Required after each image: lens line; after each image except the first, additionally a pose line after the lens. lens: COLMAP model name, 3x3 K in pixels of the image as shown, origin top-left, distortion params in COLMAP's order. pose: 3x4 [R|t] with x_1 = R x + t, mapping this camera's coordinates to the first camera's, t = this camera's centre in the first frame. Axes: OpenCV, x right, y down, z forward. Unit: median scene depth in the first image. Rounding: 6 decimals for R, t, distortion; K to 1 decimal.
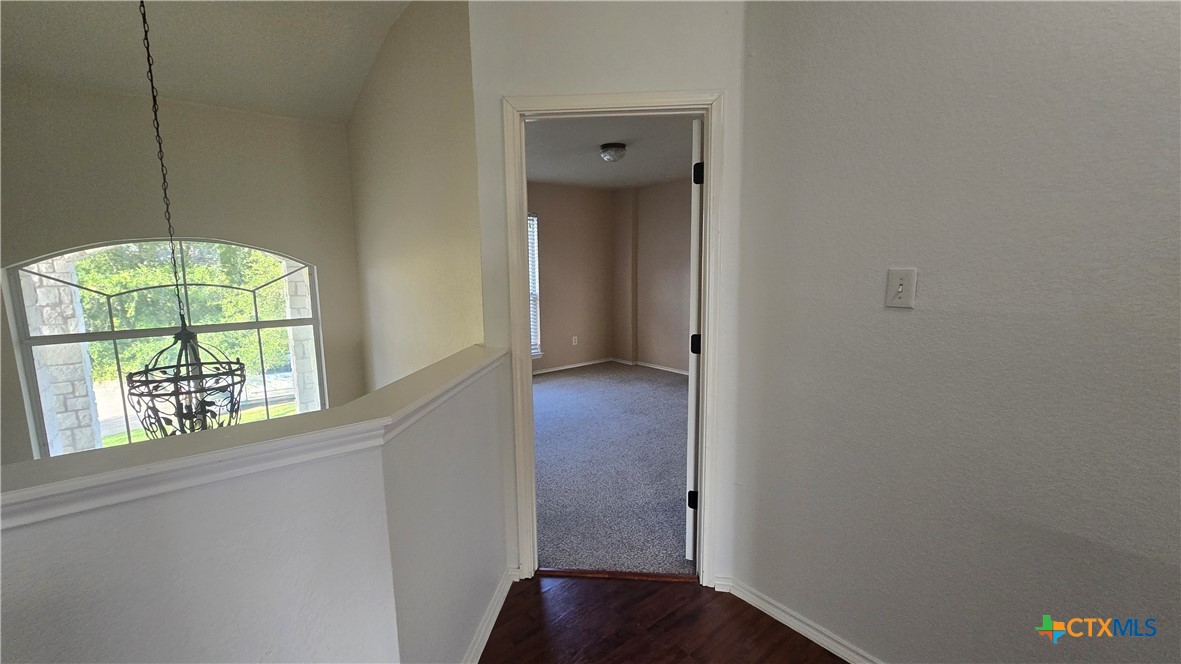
lens RADIAL K [[484.9, 0, 589.0], [0, 484.9, 331.2], [0, 0, 1]] dist [-0.006144, 0.000988]
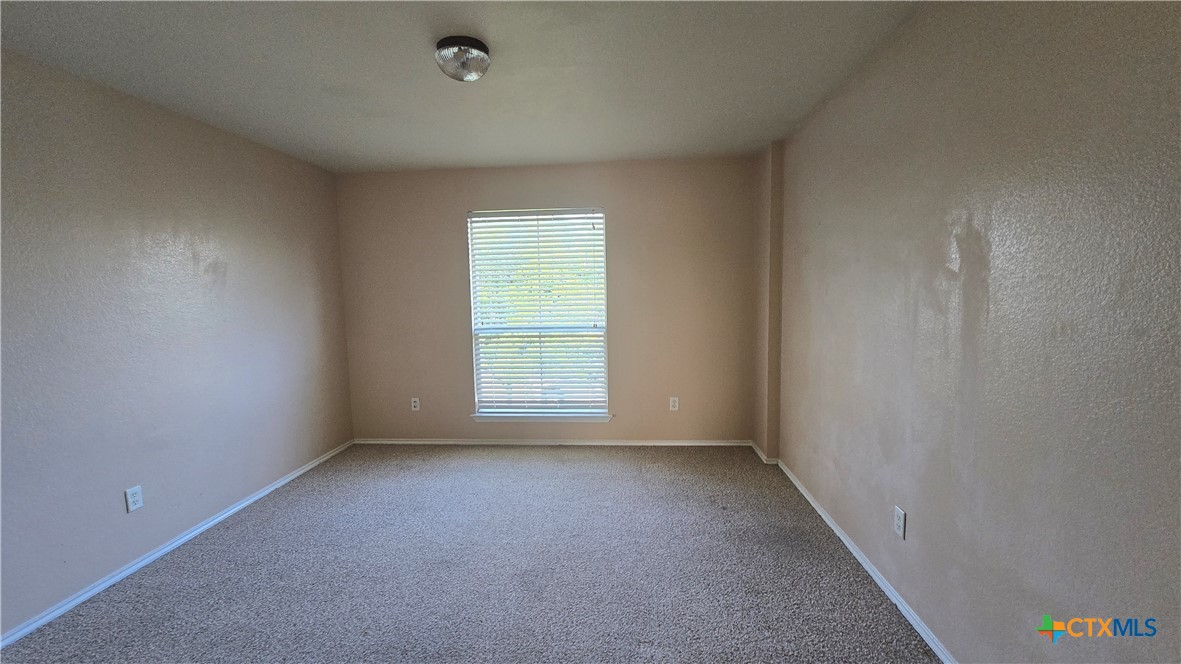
lens RADIAL K [[484.9, 0, 589.0], [0, 484.9, 331.2], [0, 0, 1]] dist [-0.006144, 0.000988]
pose [[0.726008, 0.059380, -0.685118, 0.332756], [-0.084710, 0.996400, -0.003407, -0.065537], [0.682450, 0.060509, 0.728424, 0.483164]]
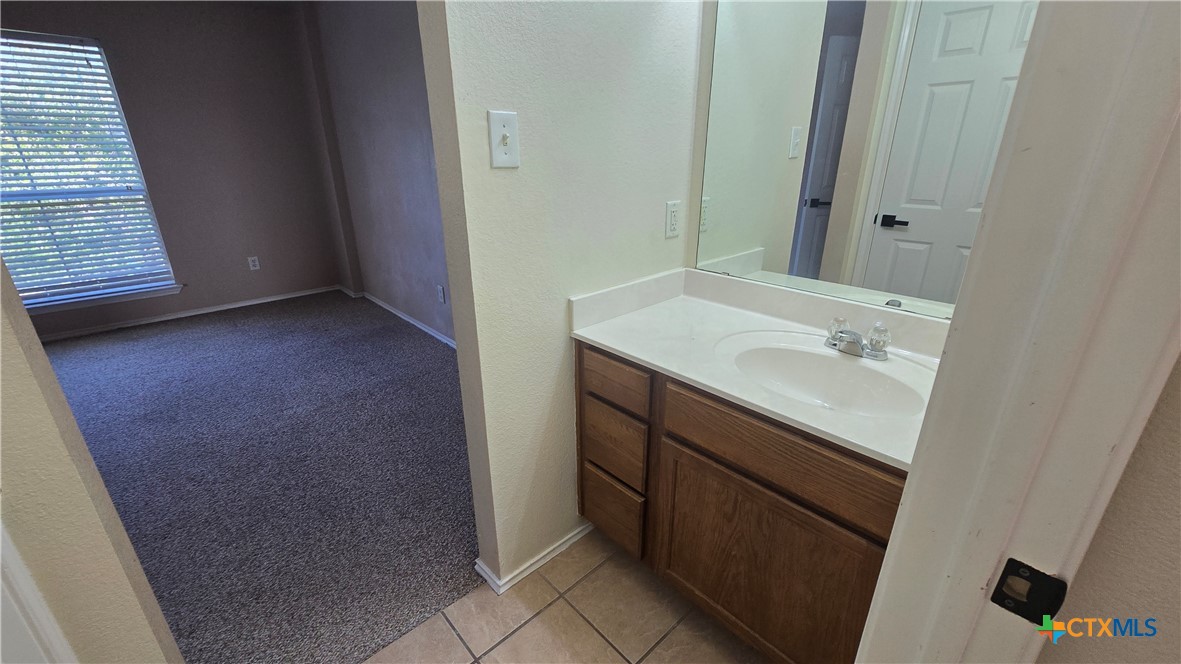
lens RADIAL K [[484.9, 0, 589.0], [0, 484.9, 331.2], [0, 0, 1]] dist [-0.006144, 0.000988]
pose [[0.997742, -0.018972, 0.064424, 0.395943], [0.004489, 0.975962, 0.217897, -0.032308], [-0.067009, -0.217115, 0.973843, 0.332966]]
